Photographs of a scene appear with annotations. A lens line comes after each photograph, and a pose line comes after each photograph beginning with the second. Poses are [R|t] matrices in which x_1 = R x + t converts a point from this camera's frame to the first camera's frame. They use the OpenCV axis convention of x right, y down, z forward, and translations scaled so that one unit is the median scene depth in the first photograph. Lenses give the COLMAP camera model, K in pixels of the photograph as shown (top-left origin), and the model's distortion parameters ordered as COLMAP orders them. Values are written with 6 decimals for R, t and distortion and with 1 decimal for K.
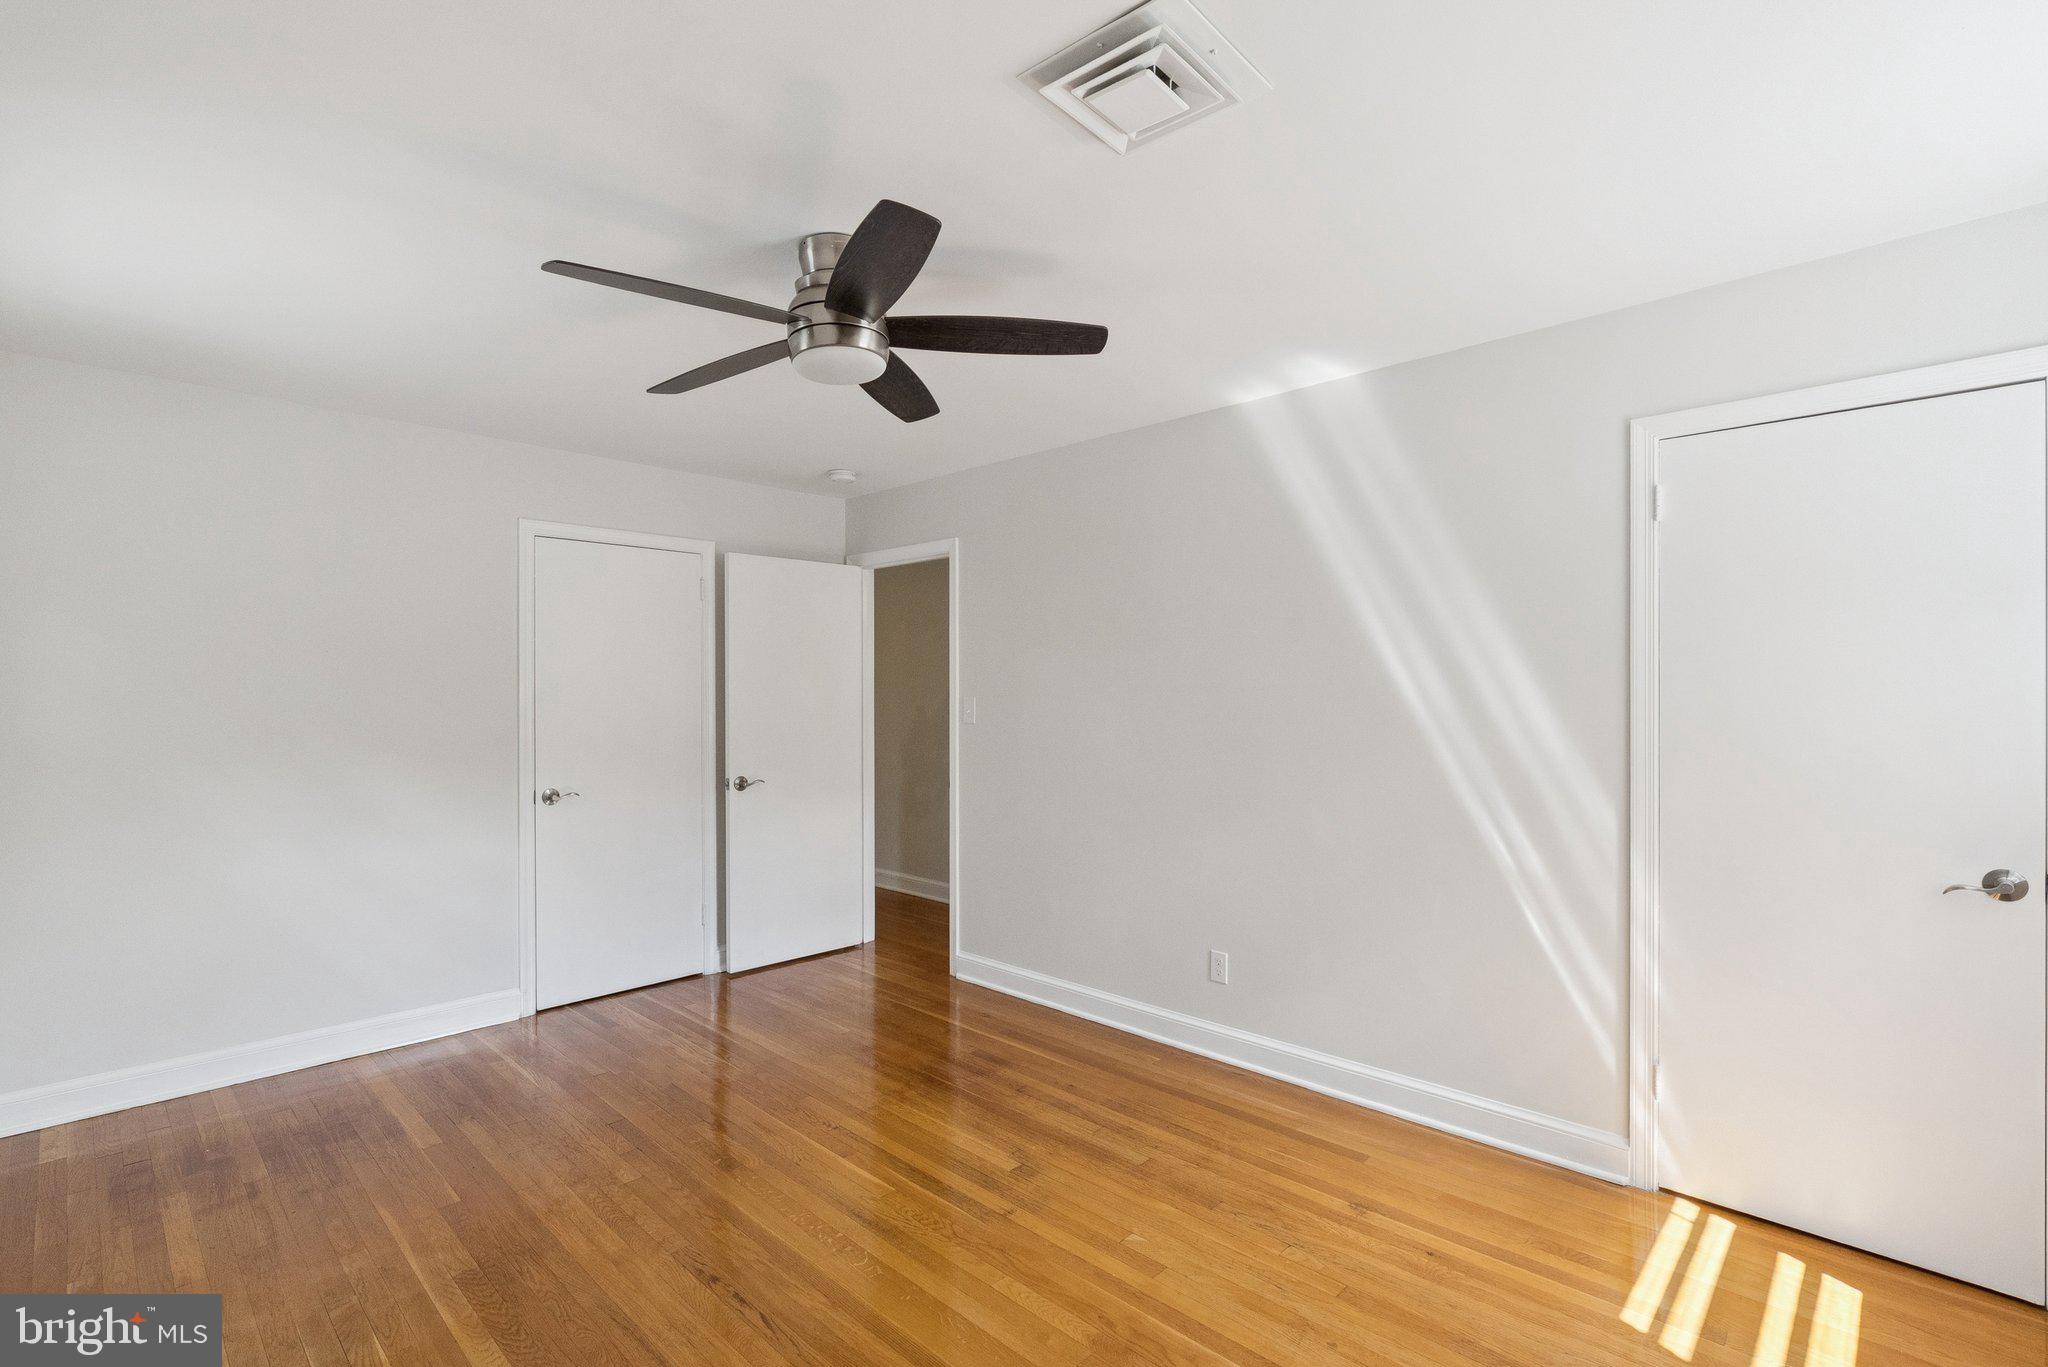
lens RADIAL K [[940.9, 0, 1011.8], [0, 940.9, 688.9], [0, 0, 1]] dist [-0.007536, 0.000680]
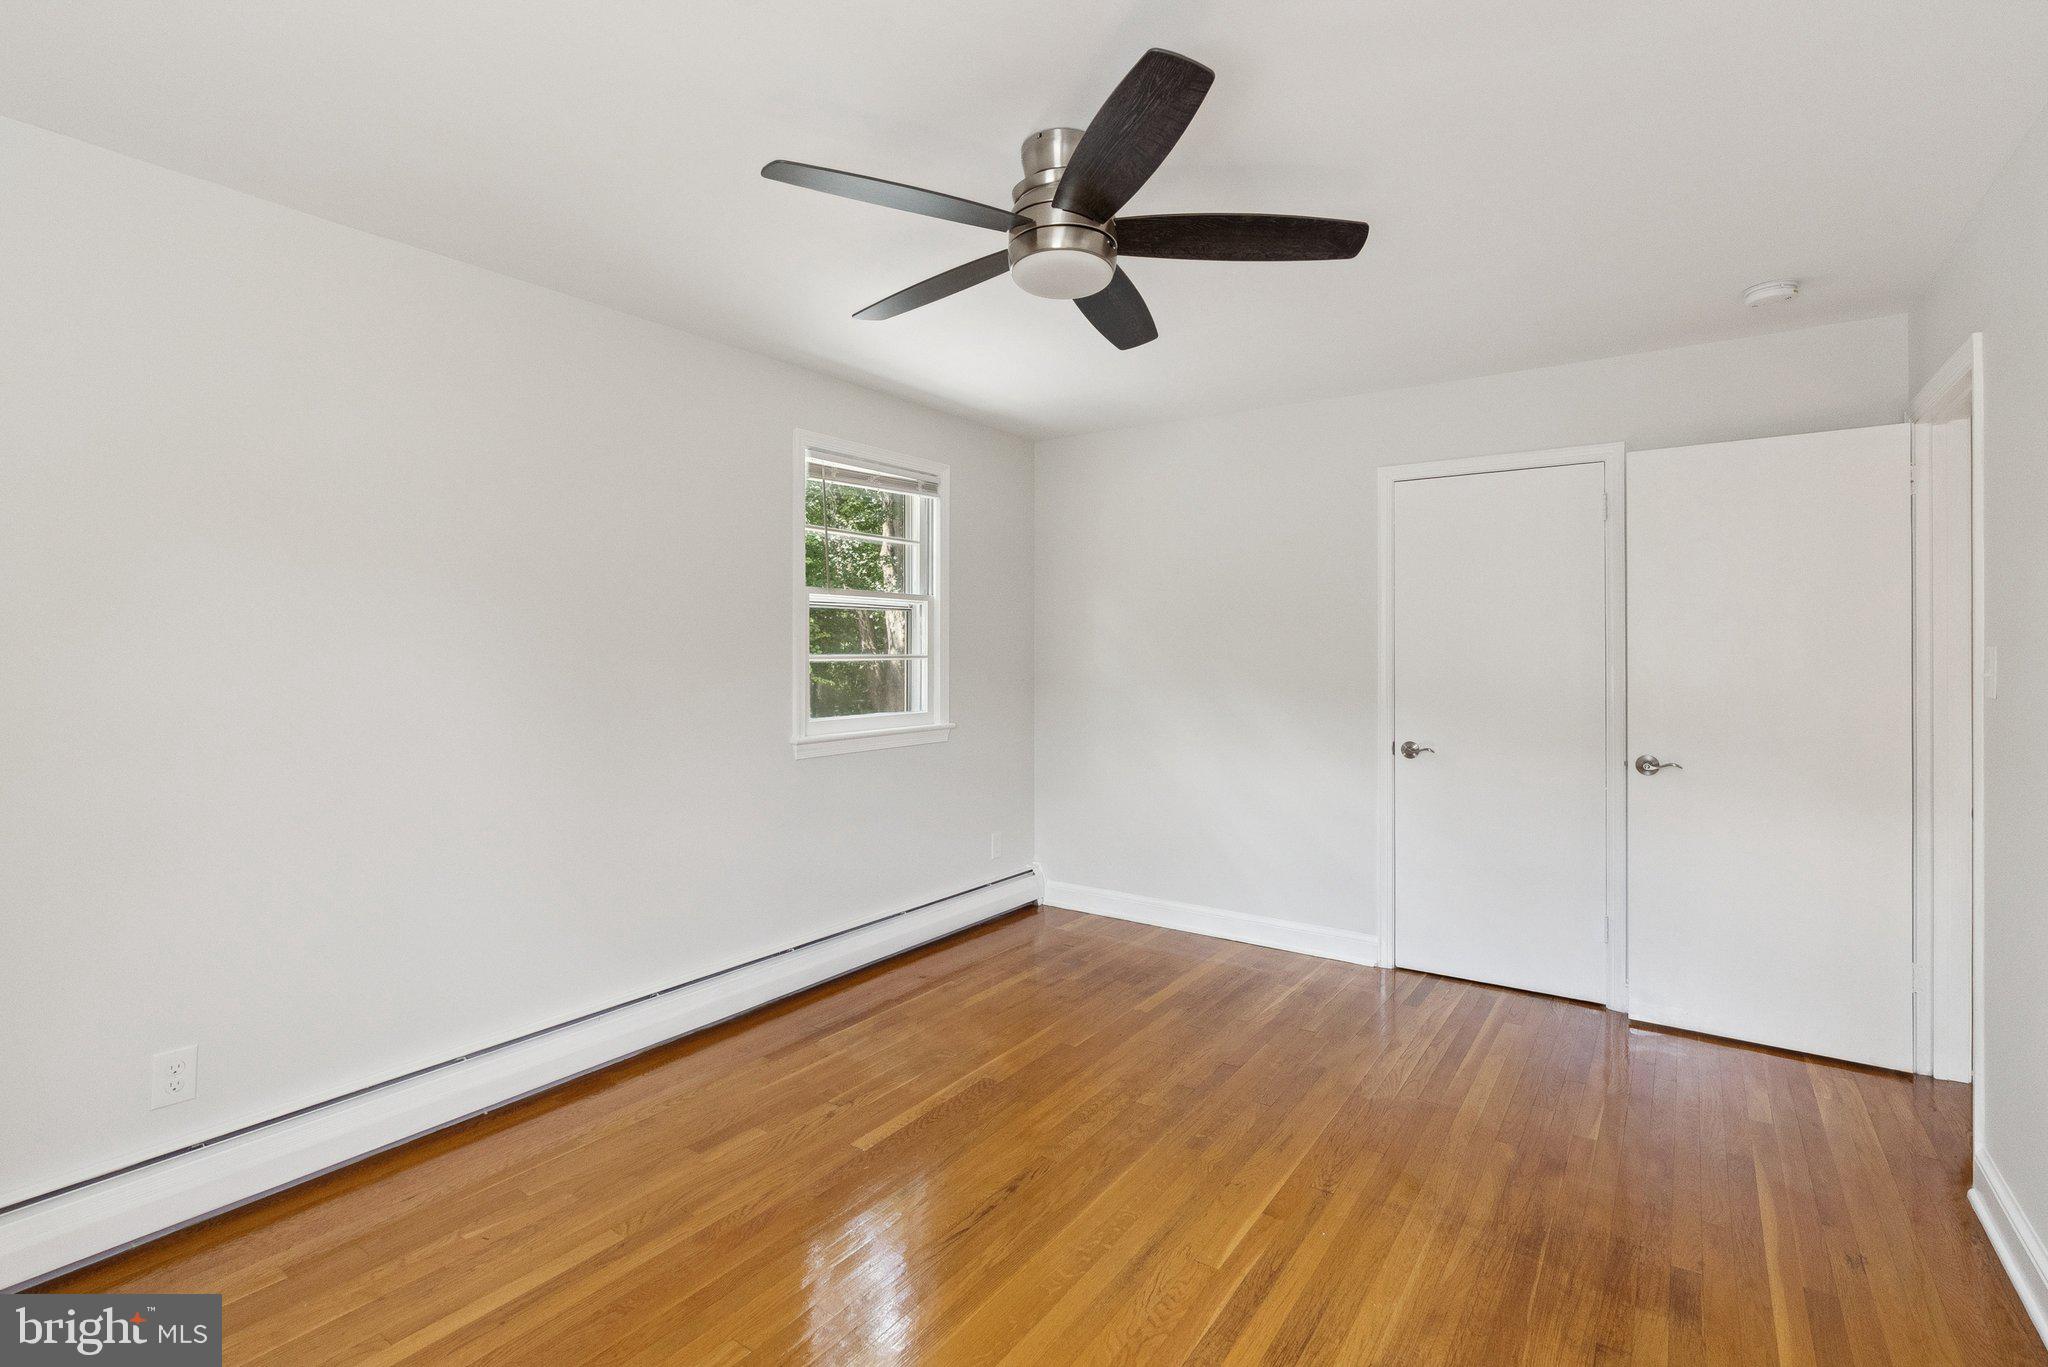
lens RADIAL K [[940.9, 0, 1021.9], [0, 940.9, 651.1], [0, 0, 1]] dist [-0.007536, 0.000680]
pose [[0.162528, 0.002425, -0.986701, 0.486194], [0.001559, 0.999995, 0.002715, 0.013620], [0.986703, -0.001980, 0.162524, 0.561920]]
